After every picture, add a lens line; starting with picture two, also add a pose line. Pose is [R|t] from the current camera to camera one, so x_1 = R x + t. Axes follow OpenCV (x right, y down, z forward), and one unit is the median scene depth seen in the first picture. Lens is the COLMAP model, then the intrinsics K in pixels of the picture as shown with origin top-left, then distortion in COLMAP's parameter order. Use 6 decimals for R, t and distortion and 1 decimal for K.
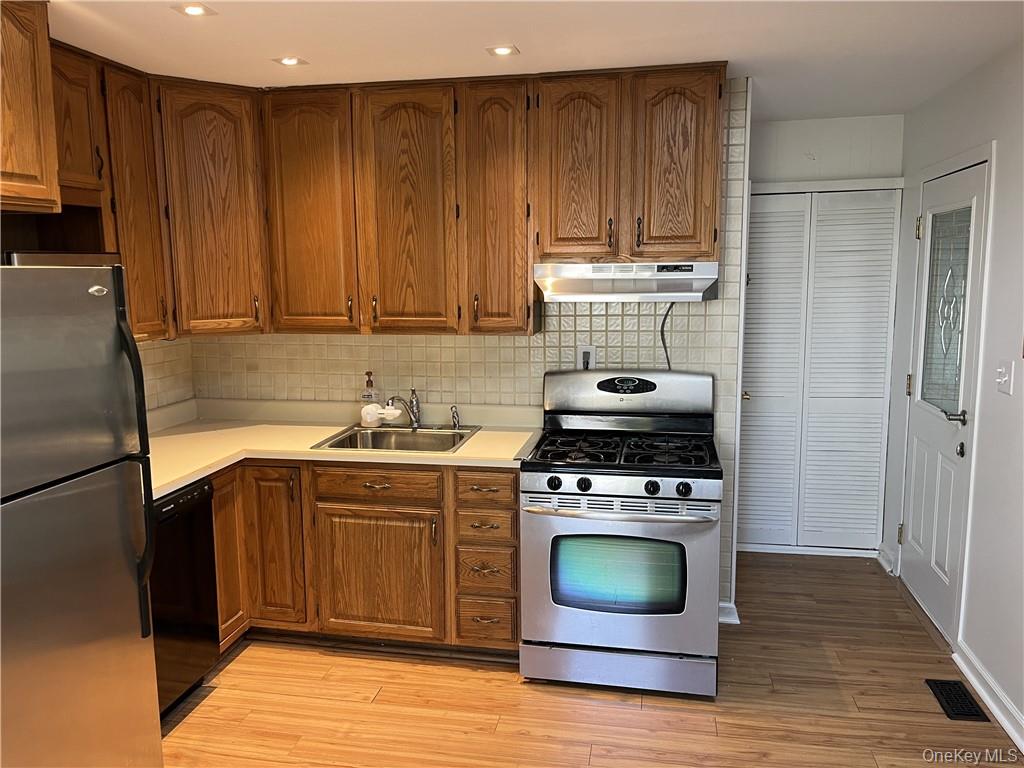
lens RADIAL K [[773.3, 0, 512.0], [0, 773.3, 384.0], [0, 0, 1]] dist [0.057571, -0.098051]
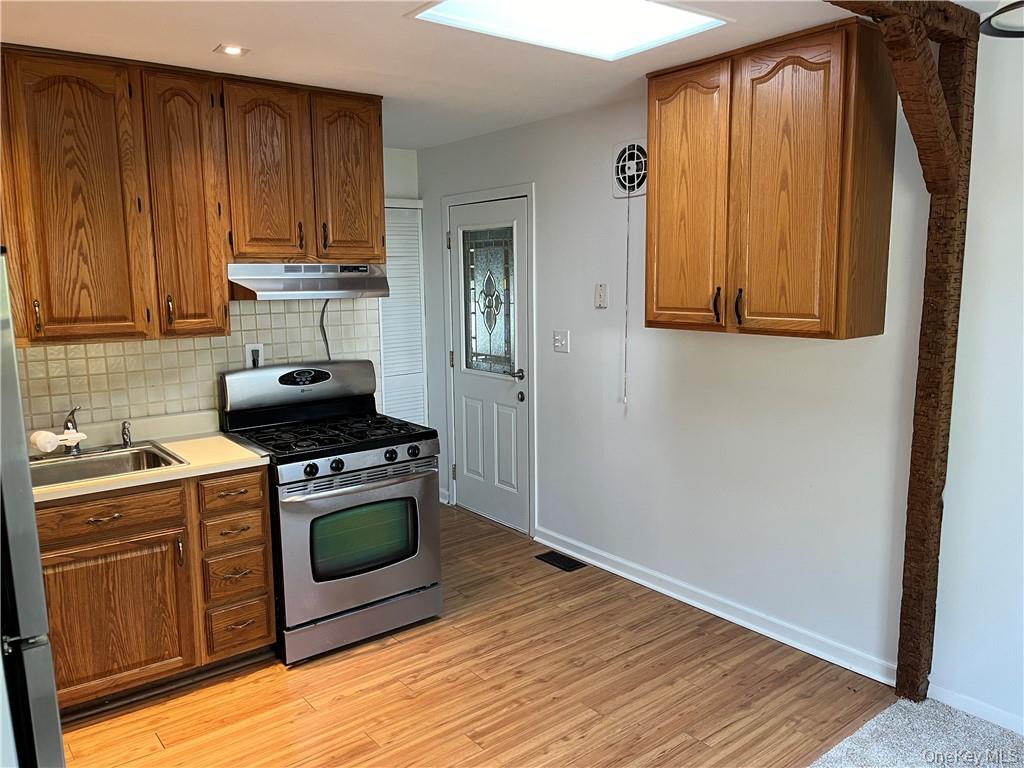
lens RADIAL K [[764.6, 0, 511.1], [0, 764.6, 392.4], [0, 0, 1]] dist [0.051103, -0.083360]
pose [[0.652157, -0.117170, 0.748975, -0.500702], [0.112046, 0.992030, 0.057631, -0.006829], [-0.749758, 0.046335, 0.660088, 0.083196]]
